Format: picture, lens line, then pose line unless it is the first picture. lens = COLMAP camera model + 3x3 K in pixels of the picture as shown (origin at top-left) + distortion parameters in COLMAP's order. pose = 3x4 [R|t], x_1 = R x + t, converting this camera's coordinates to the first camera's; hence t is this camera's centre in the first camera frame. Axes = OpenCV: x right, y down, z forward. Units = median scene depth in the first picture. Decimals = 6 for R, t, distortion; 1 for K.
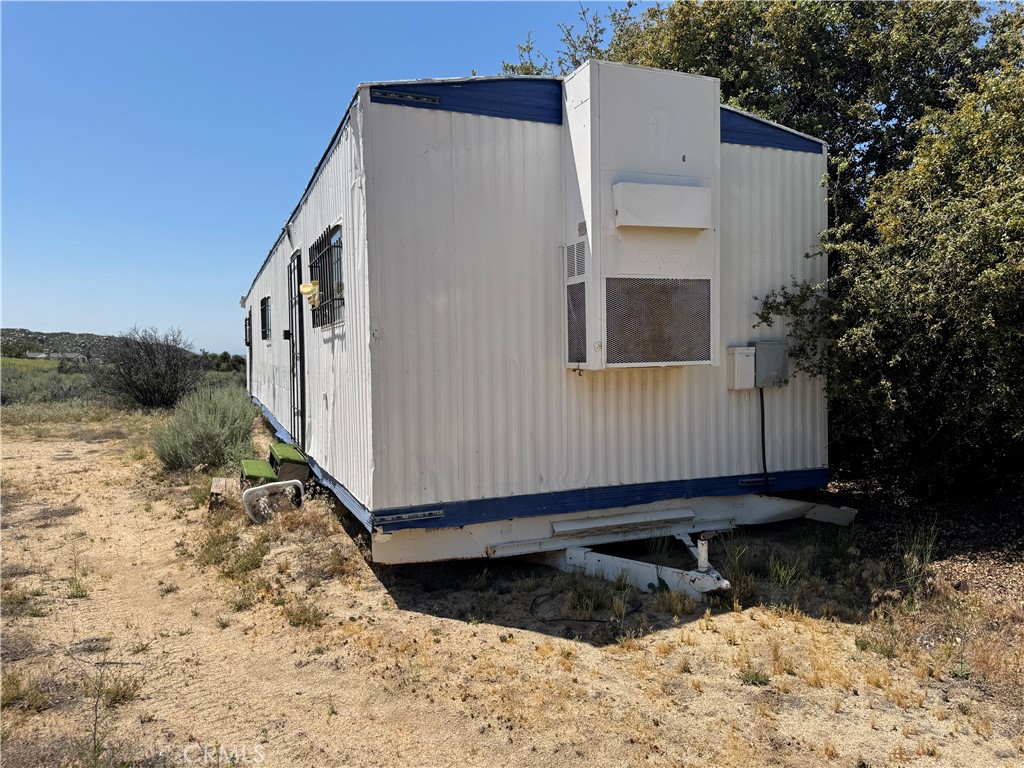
lens RADIAL K [[731.1, 0, 515.5], [0, 731.1, 379.0], [0, 0, 1]] dist [0.034123, -0.033152]
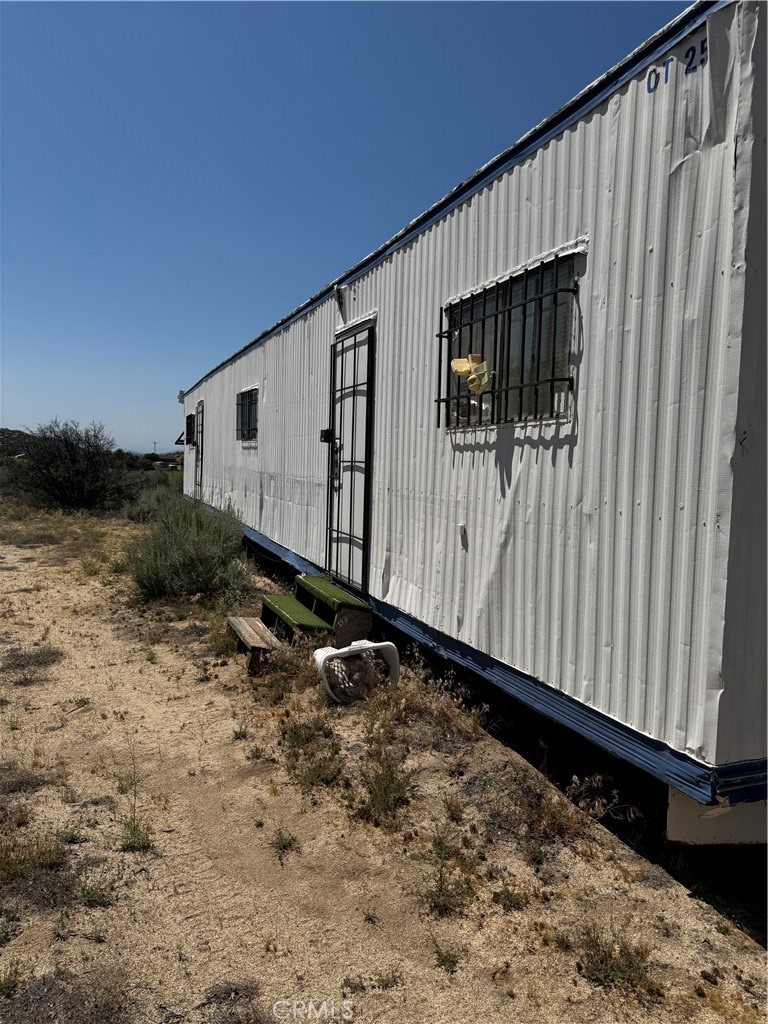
lens RADIAL K [[731.1, 0, 384.0], [0, 731.1, 512.0], [0, 0, 1]] dist [0.034123, -0.033152]
pose [[0.998800, 0.043095, -0.023287, -0.292913], [-0.042306, 0.998547, 0.033374, -0.010913], [0.024692, -0.032349, 0.999172, 0.302648]]
